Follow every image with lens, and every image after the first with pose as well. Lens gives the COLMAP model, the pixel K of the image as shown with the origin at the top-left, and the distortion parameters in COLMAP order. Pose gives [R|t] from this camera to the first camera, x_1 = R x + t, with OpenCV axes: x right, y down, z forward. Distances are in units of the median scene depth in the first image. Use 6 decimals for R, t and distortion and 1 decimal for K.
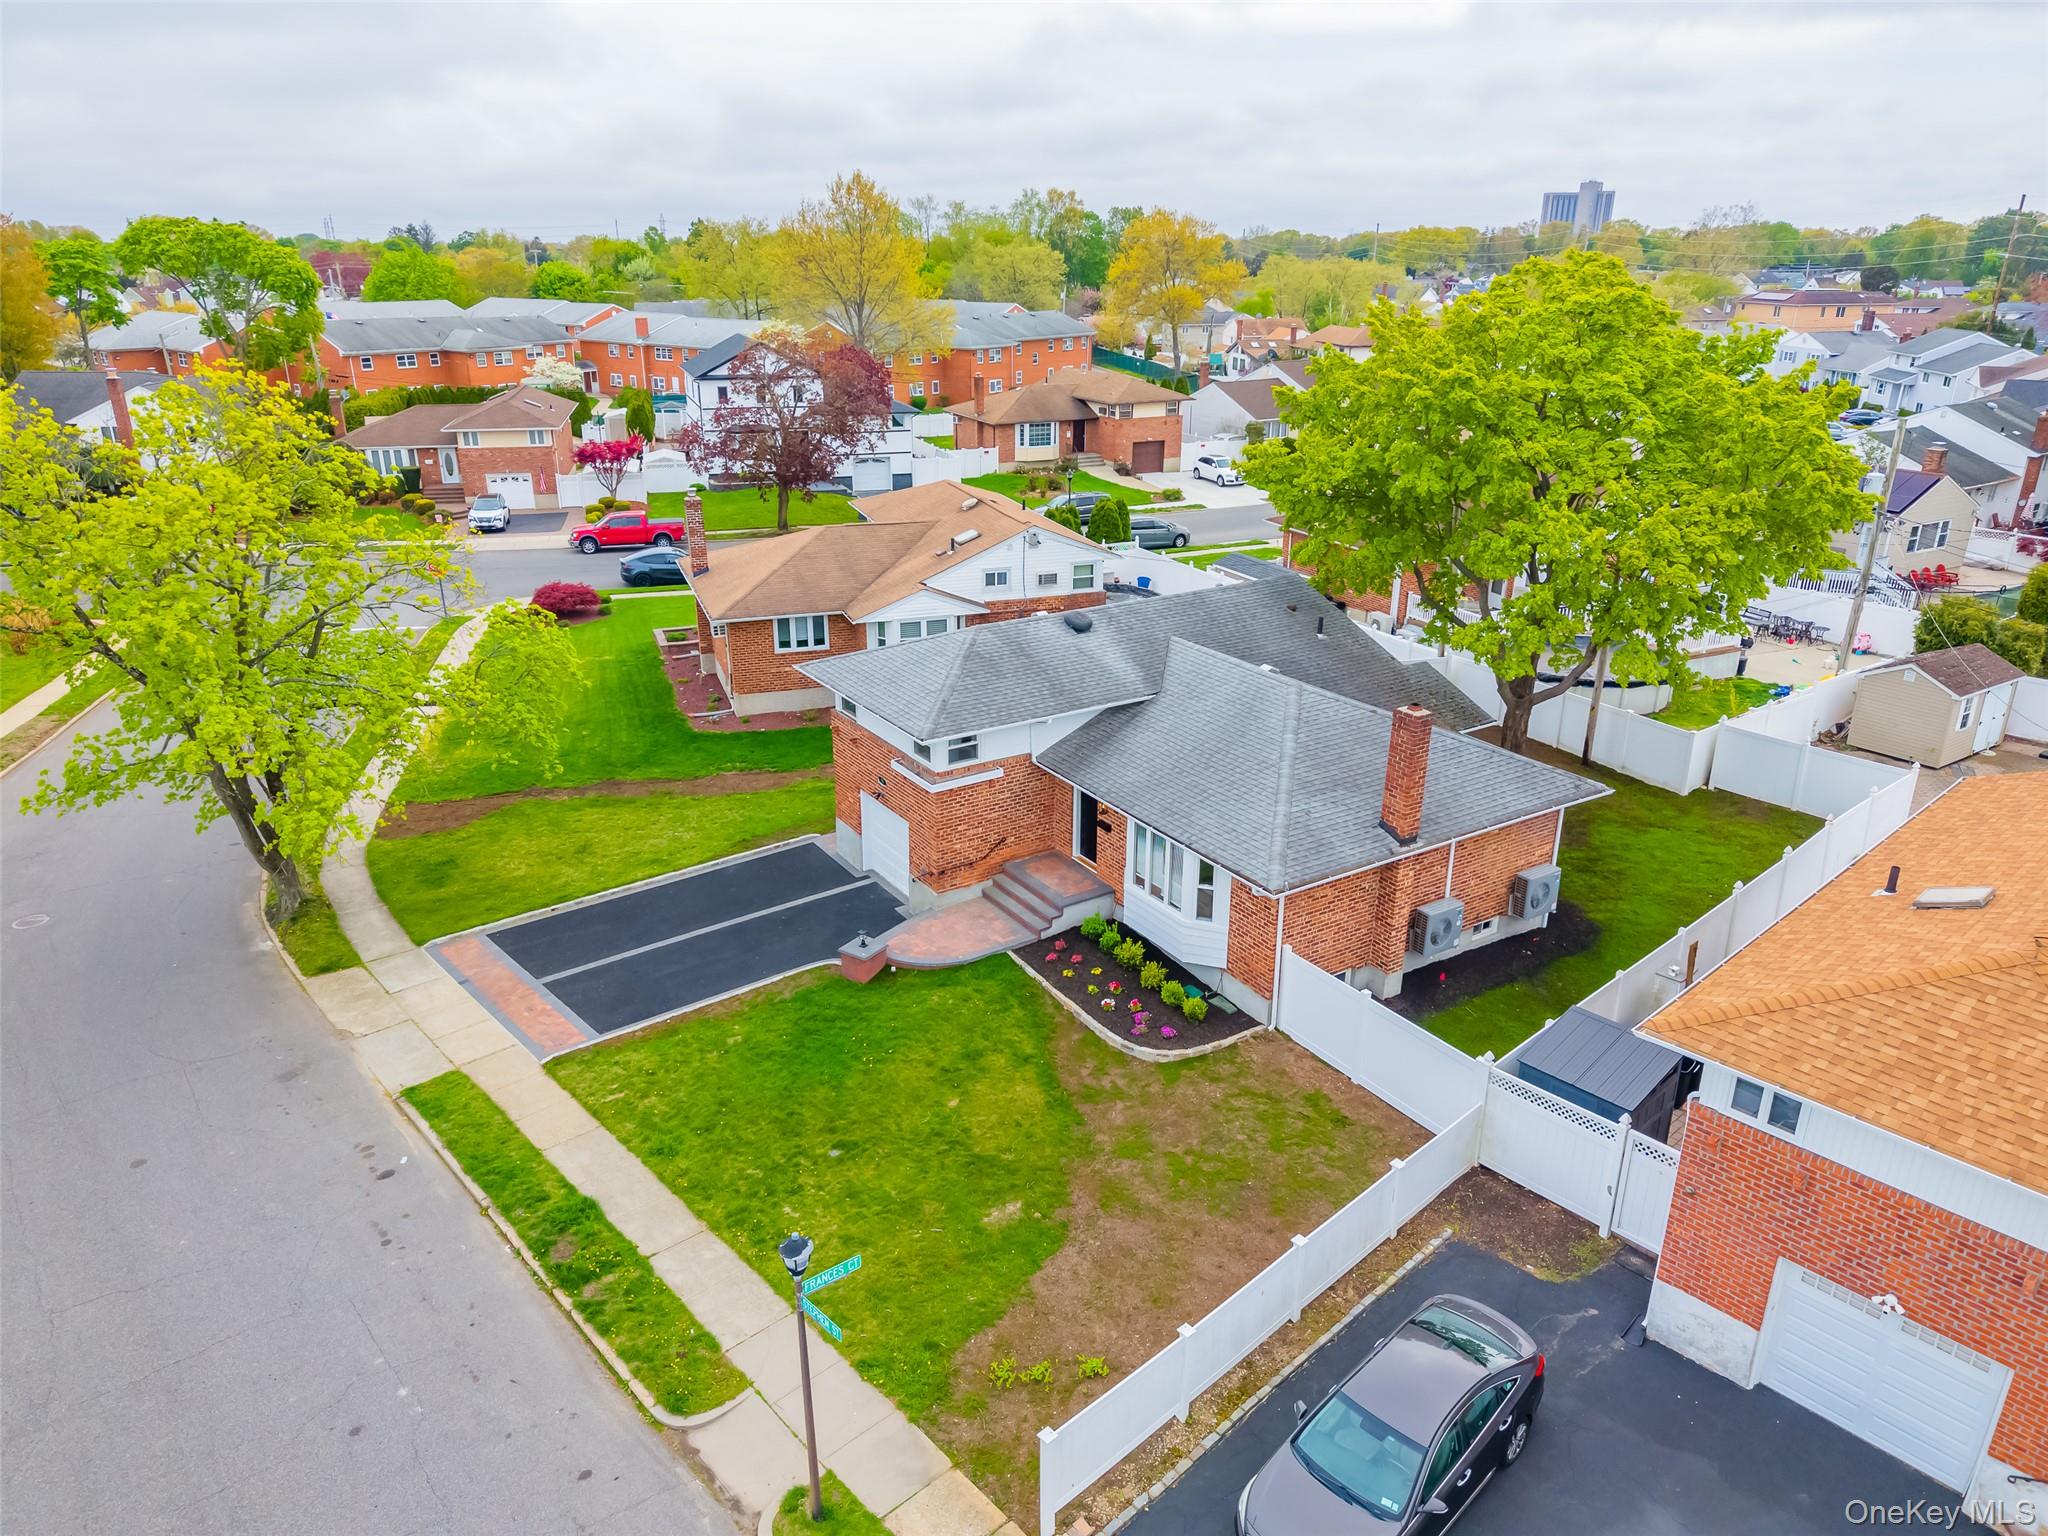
lens RADIAL K [[1356.4, 0, 1022.0], [0, 1356.4, 775.6], [0, 0, 1]] dist [0.055287, -0.050637]
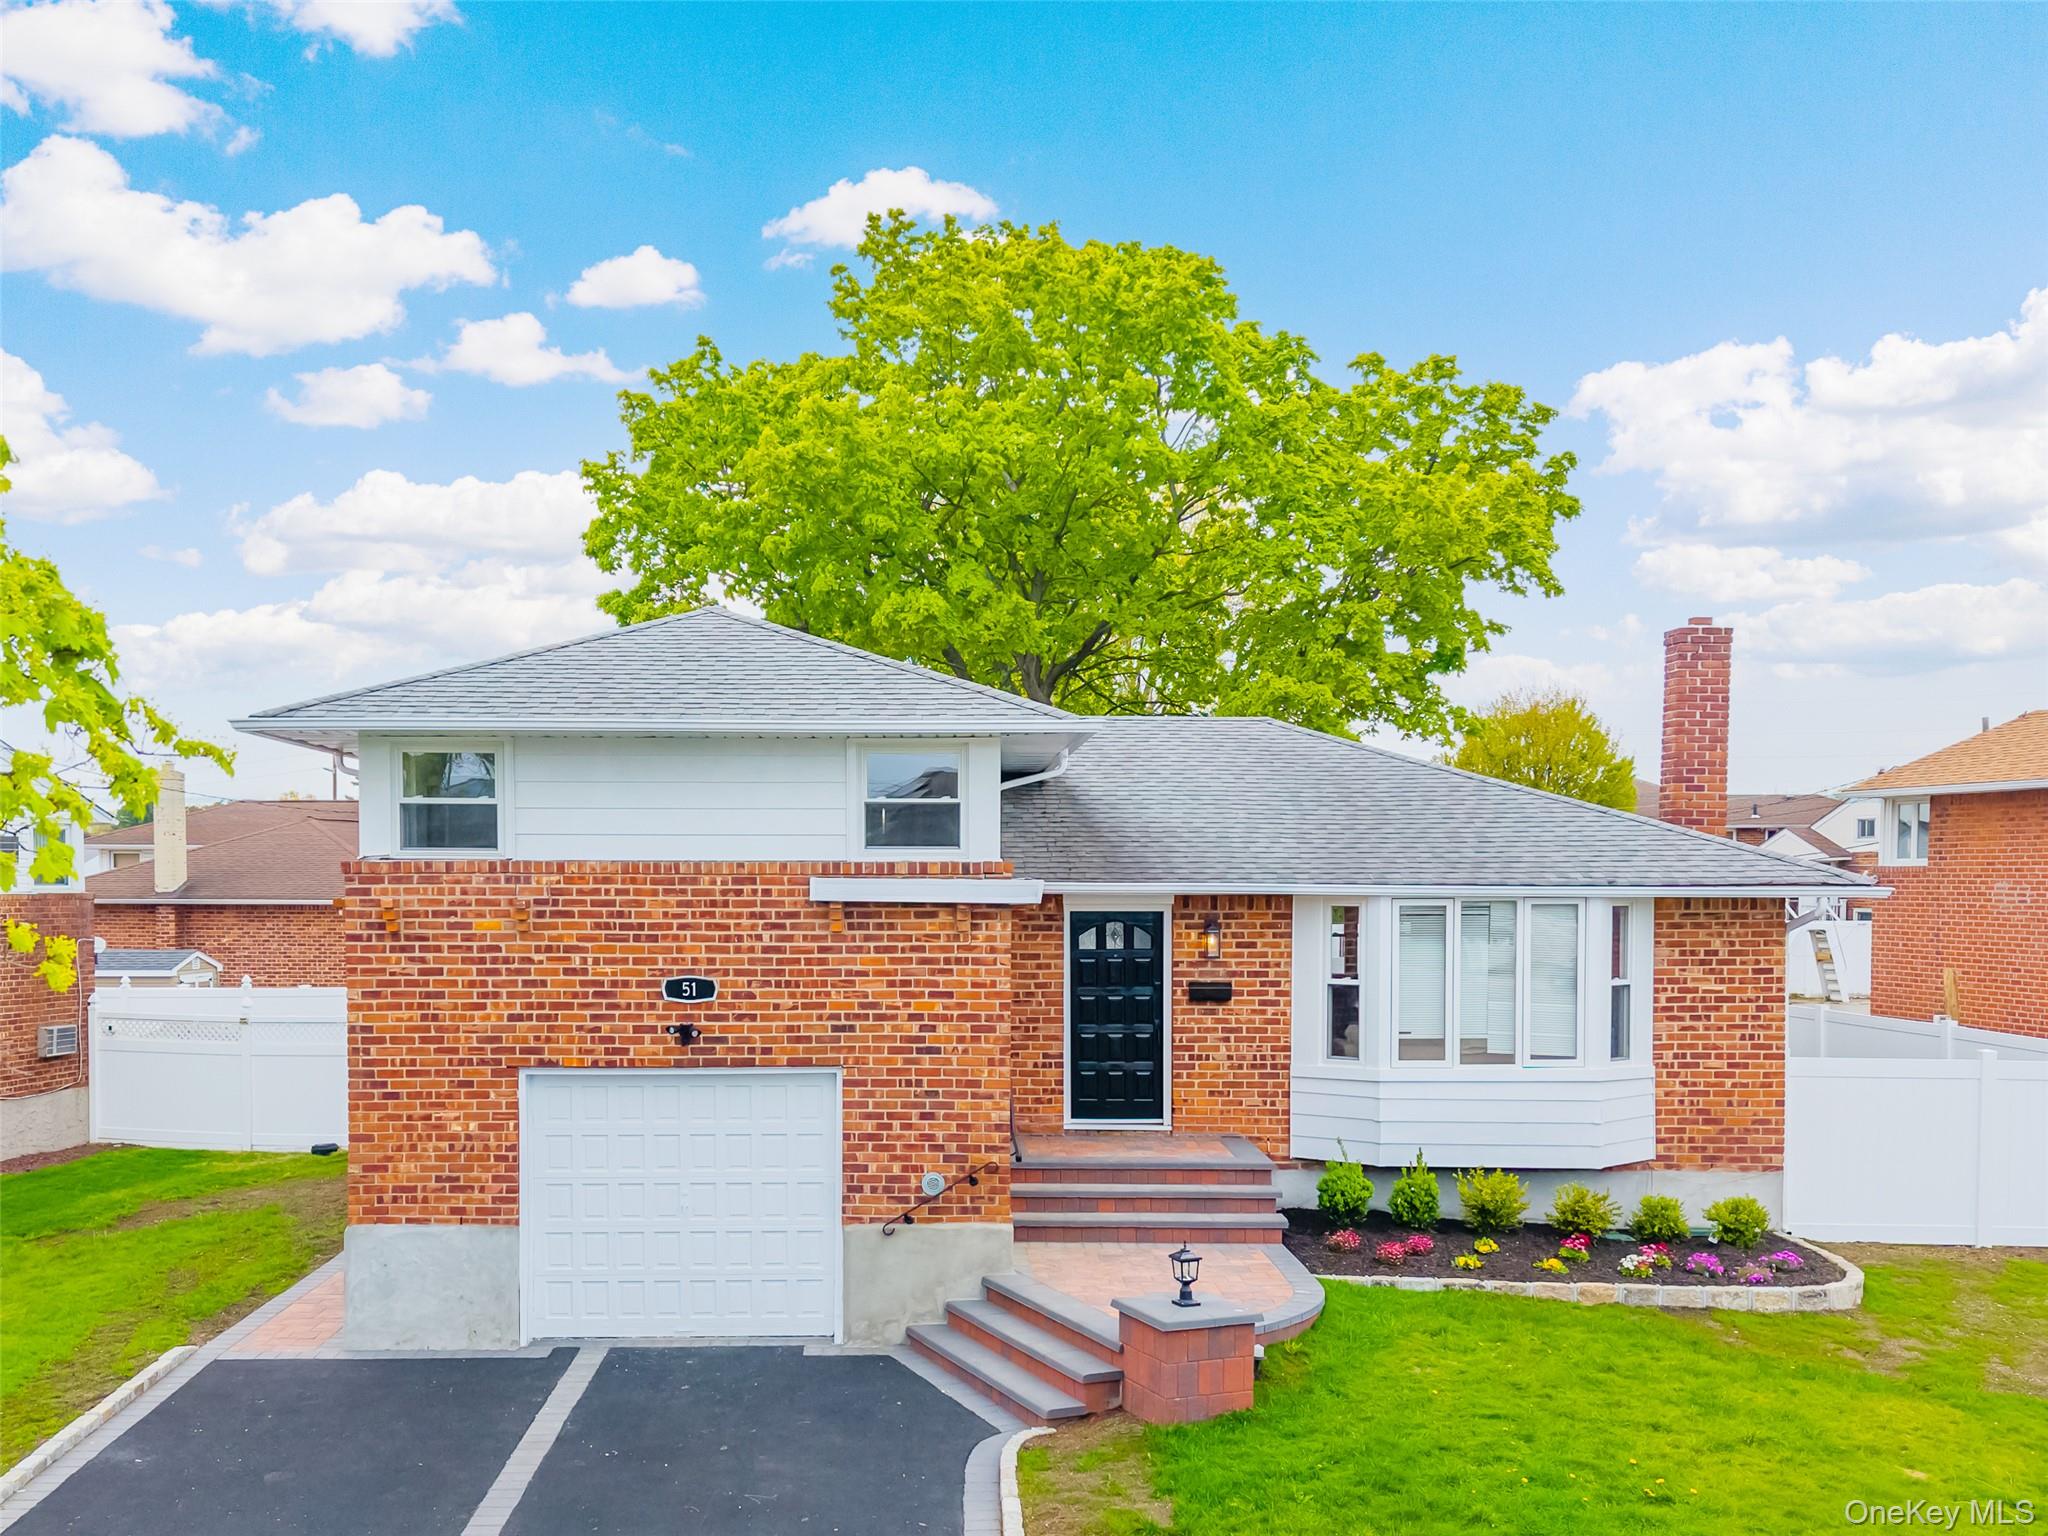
lens RADIAL K [[1994.3, 0, 931.0], [0, 1994.3, 978.1], [0, 0, 1]] dist [0.036251, -0.011493]
pose [[0.546051, -0.043449, 0.836625, -0.518711], [0.304325, 0.940720, -0.149773, 0.100780], [-0.780522, 0.336389, 0.526903, 0.736371]]
